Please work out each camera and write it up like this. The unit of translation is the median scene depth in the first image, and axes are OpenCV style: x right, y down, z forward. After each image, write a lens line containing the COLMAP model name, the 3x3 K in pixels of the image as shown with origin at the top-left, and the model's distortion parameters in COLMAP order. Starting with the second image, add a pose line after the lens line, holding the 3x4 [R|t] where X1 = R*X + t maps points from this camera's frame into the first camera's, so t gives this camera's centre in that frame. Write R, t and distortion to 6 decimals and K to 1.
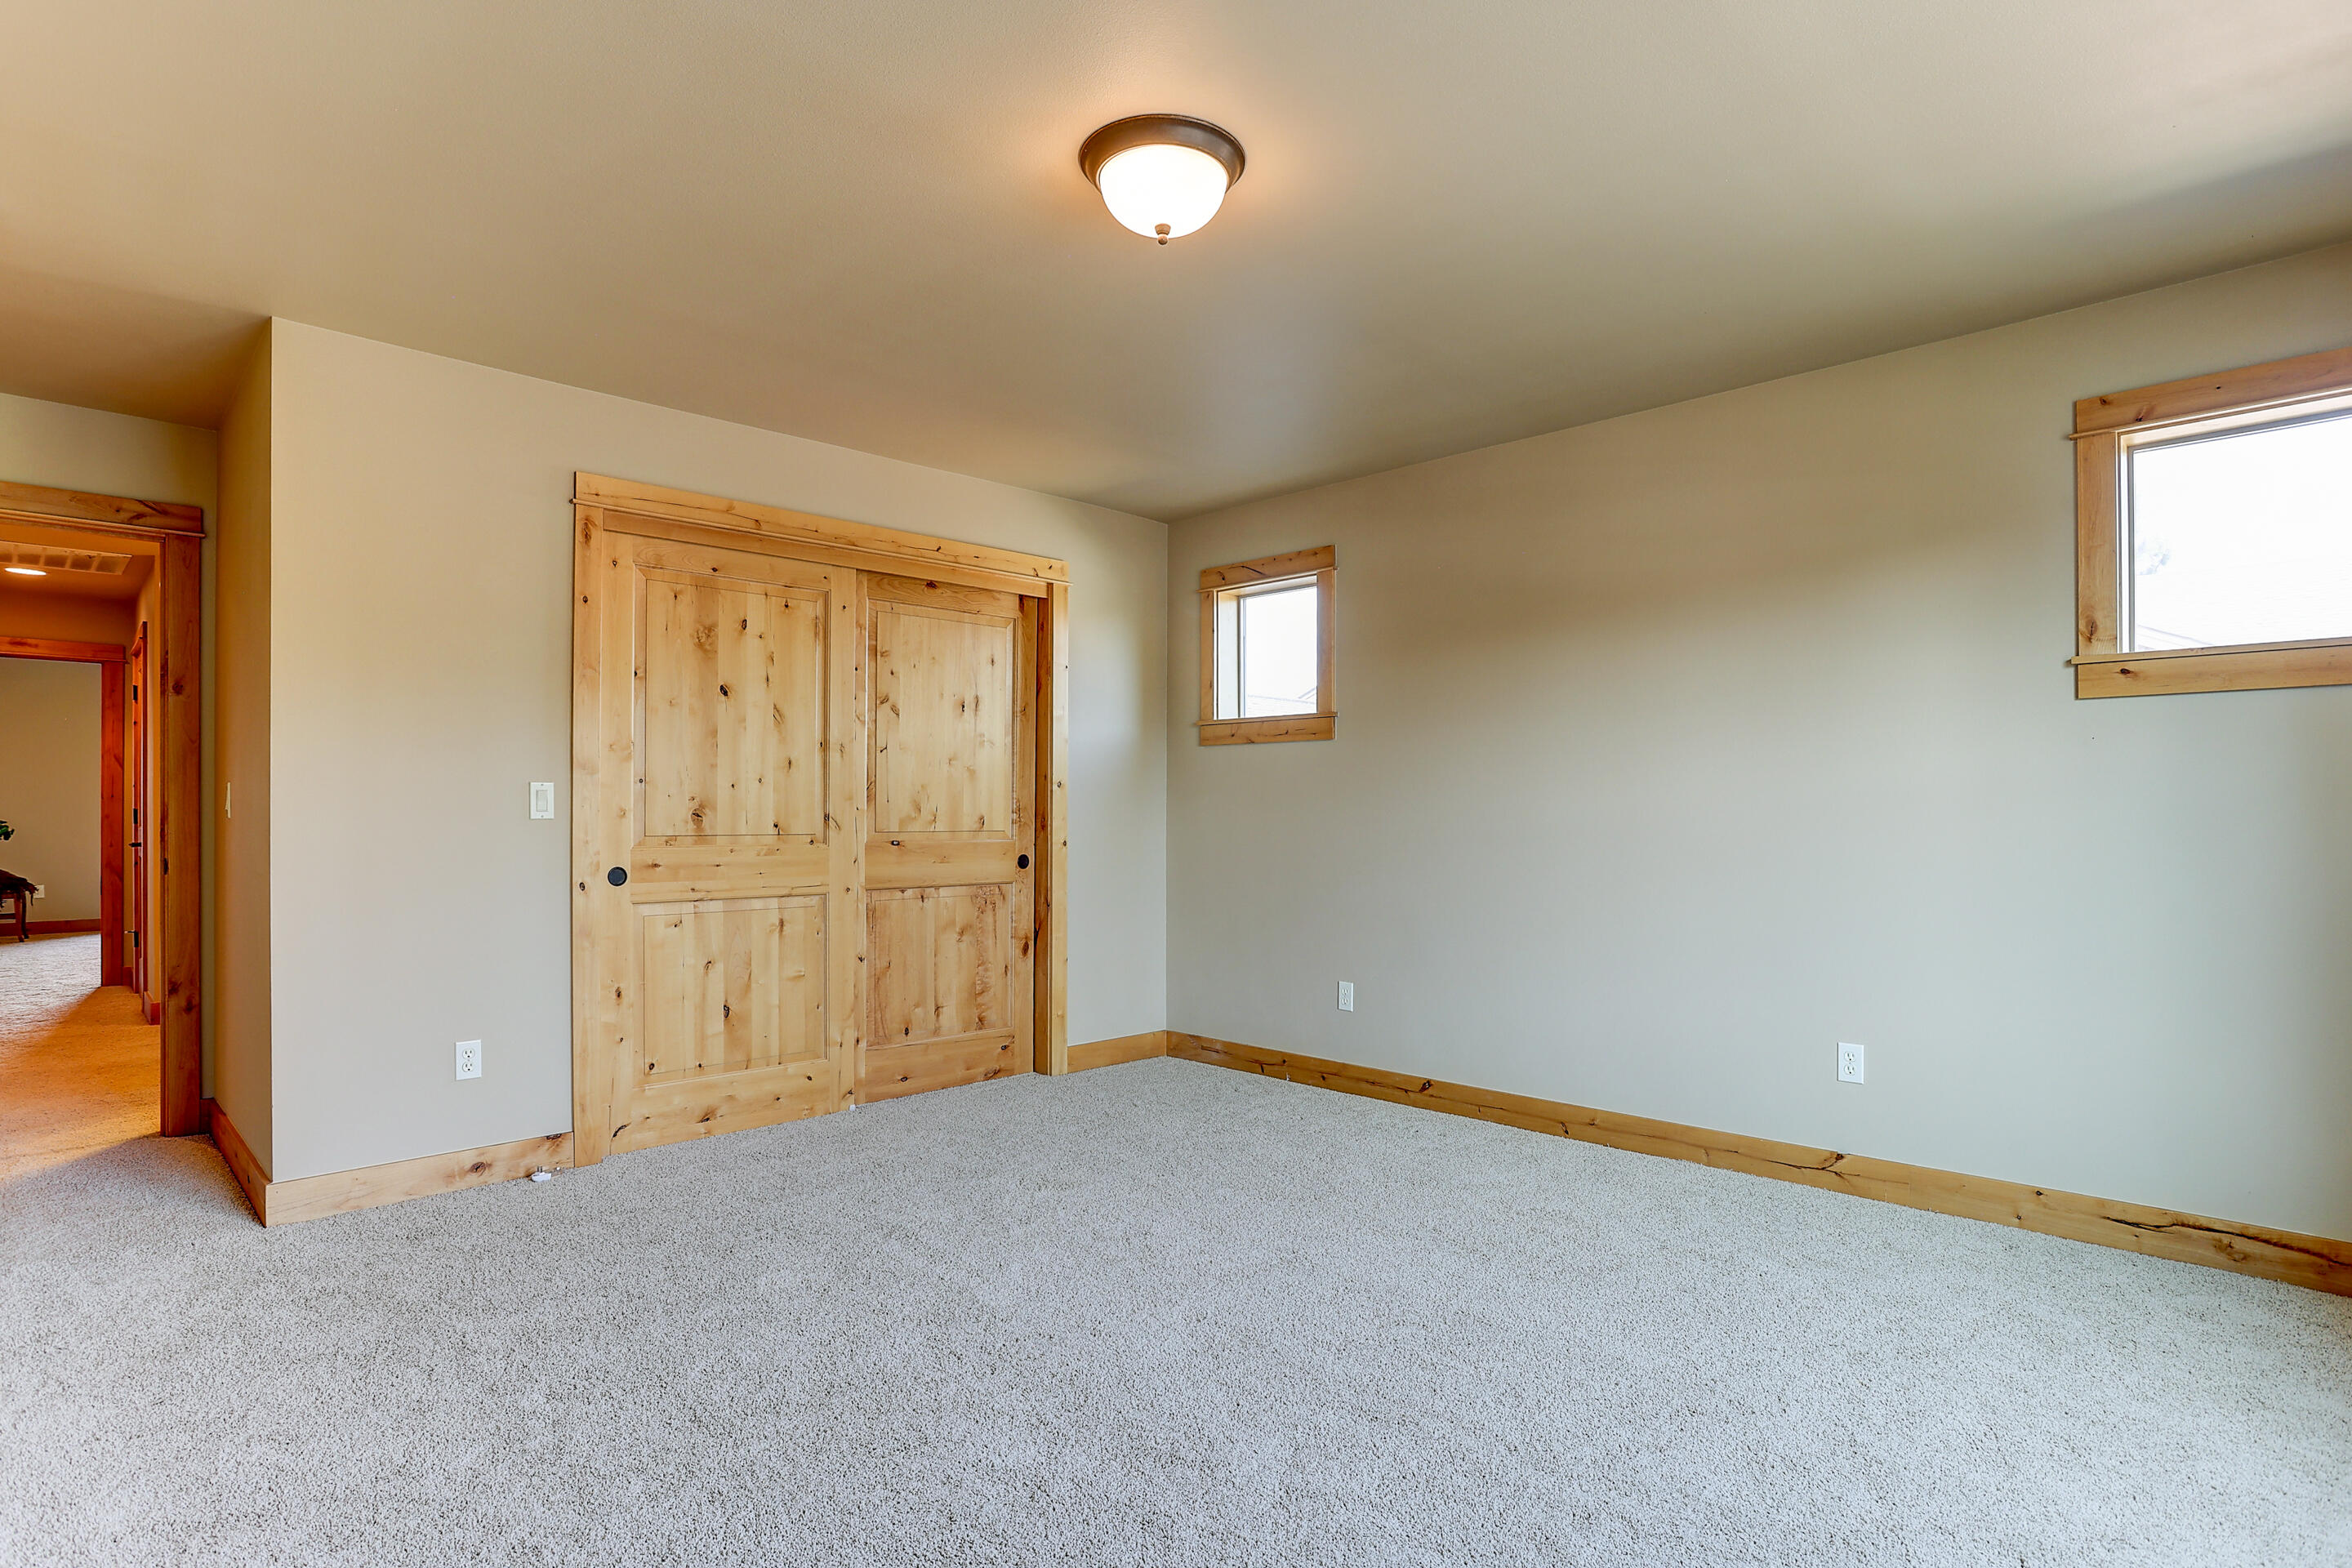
lens RADIAL K [[1253.6, 0, 1174.7], [0, 1253.6, 814.1], [0, 0, 1]] dist [-0.049661, 0.000334]
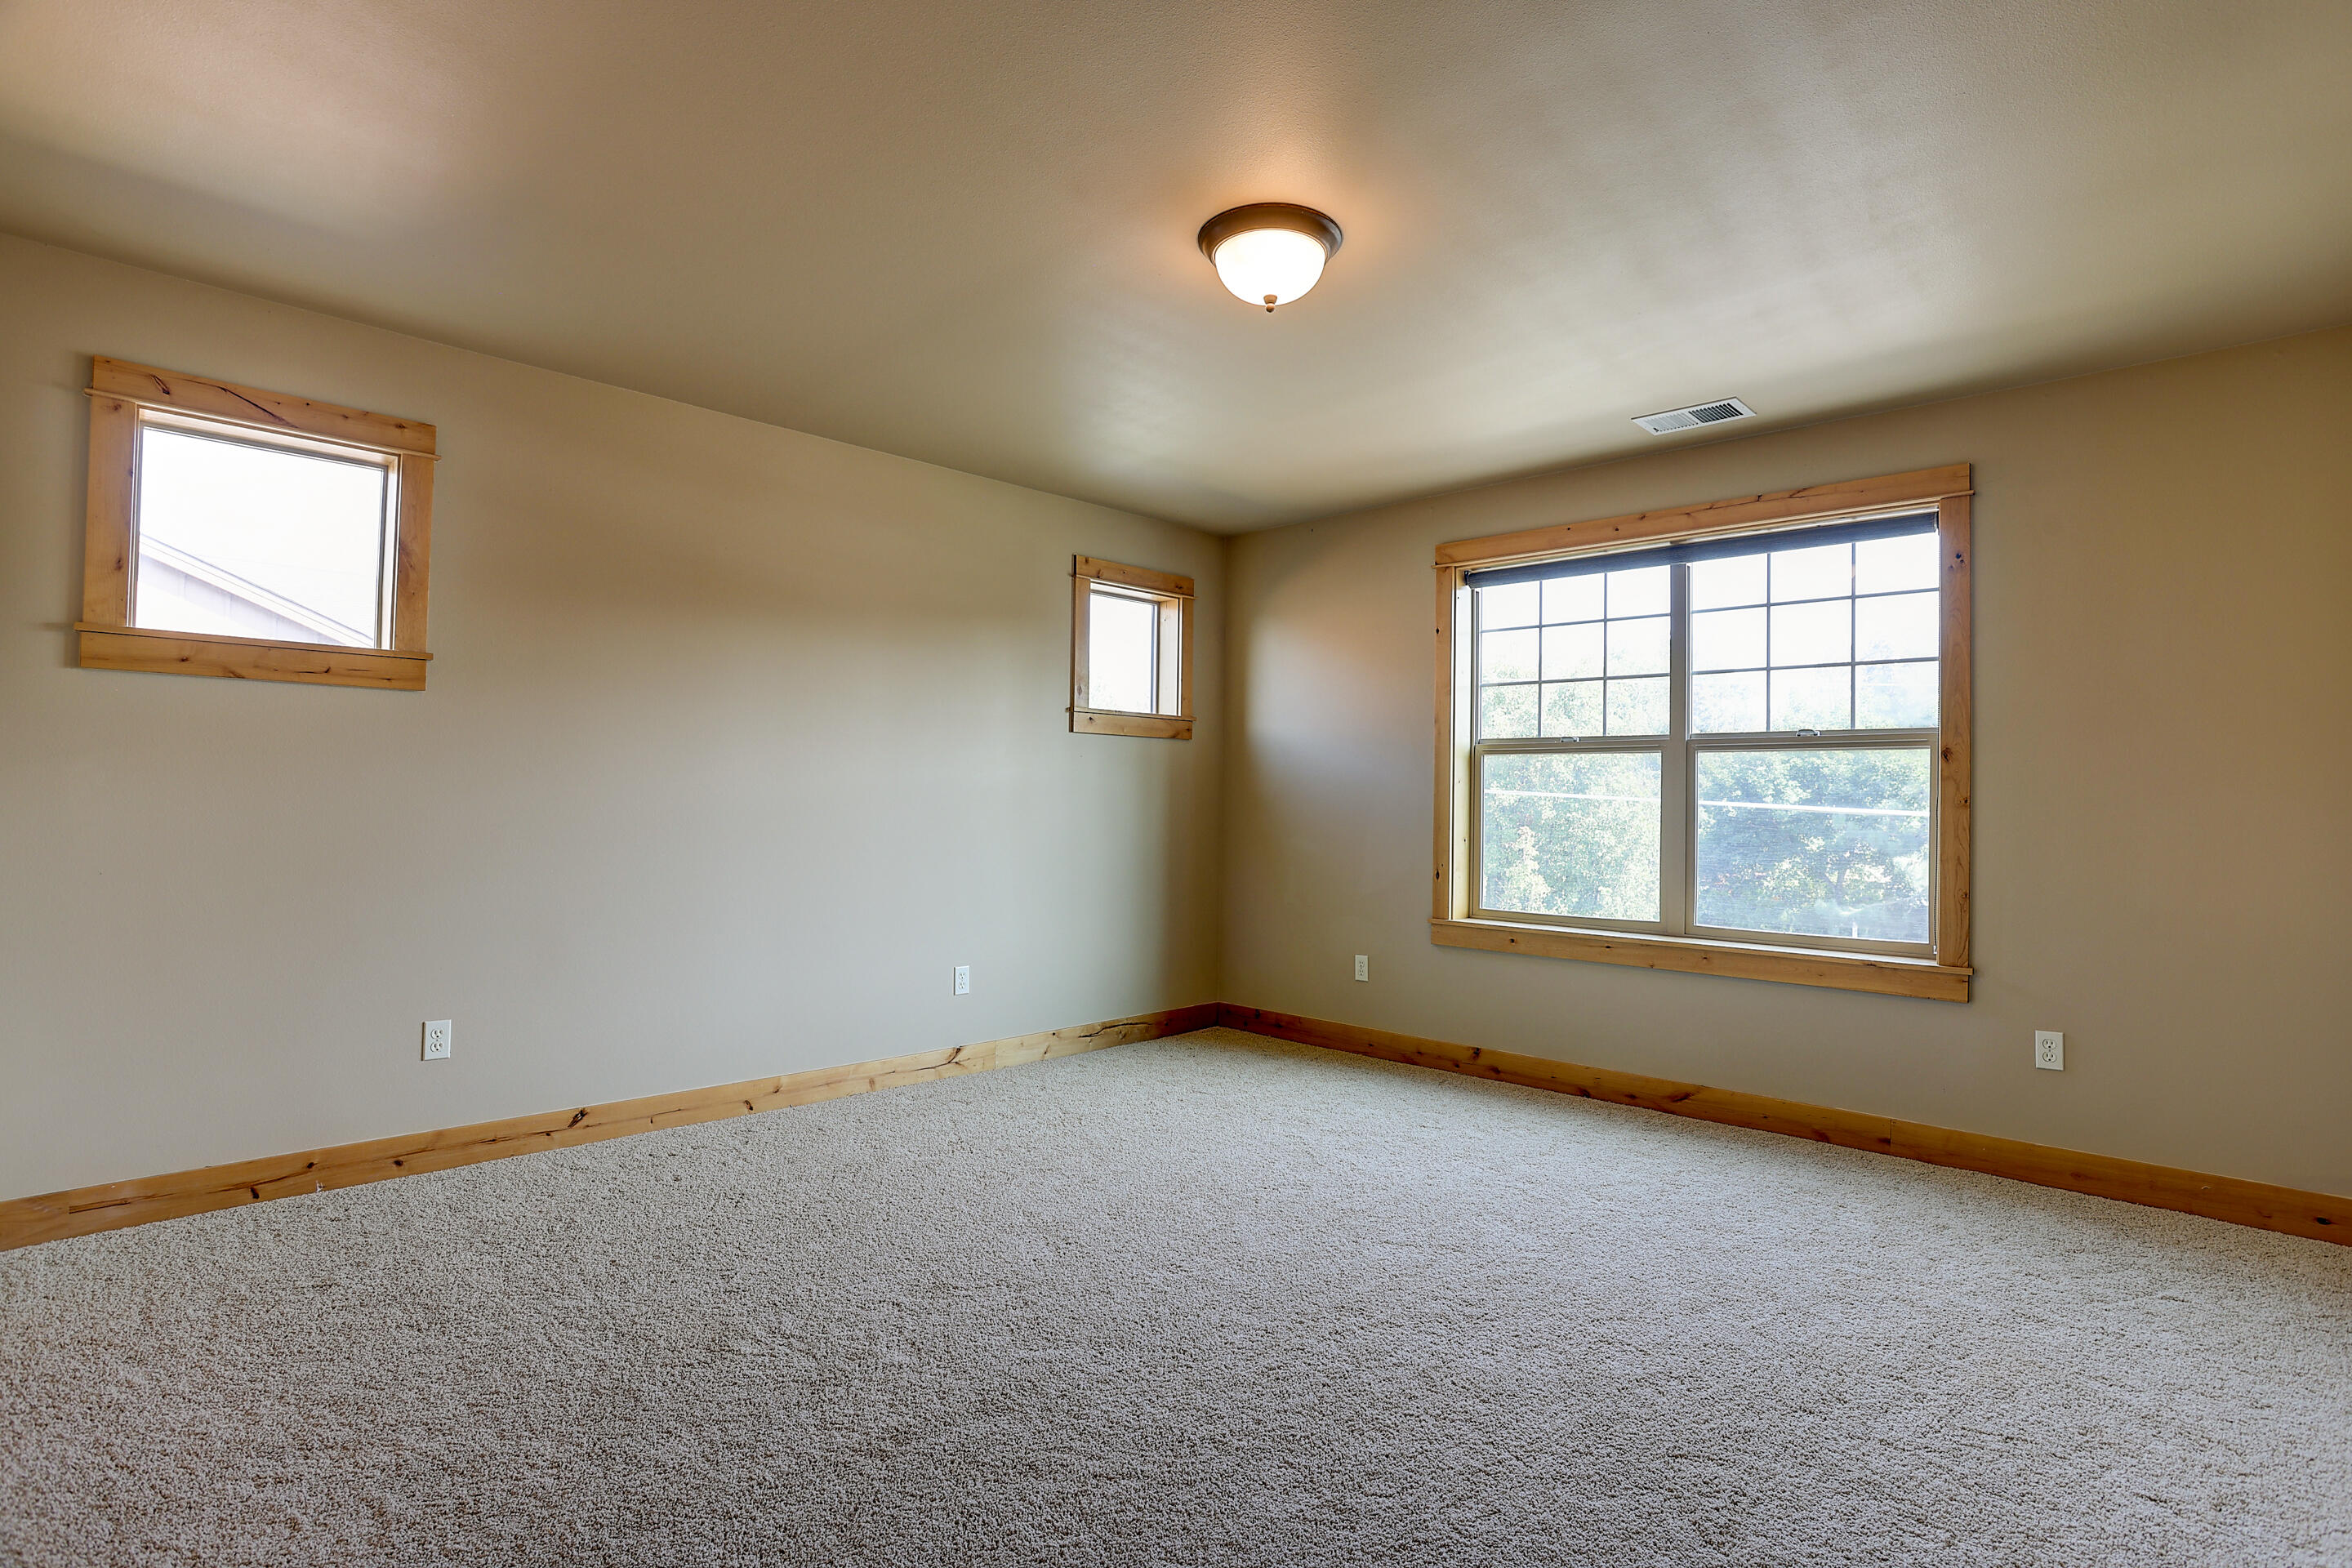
lens RADIAL K [[1158.8, 0, 1176.0], [0, 1158.8, 784.0], [0, 0, 1]] dist [-0.038439, 0.002087]
pose [[-0.042734, 0.012522, 0.999008, -0.551068], [-0.011575, 0.999848, -0.013028, -0.001737], [-0.999019, -0.012120, -0.042583, 0.591079]]
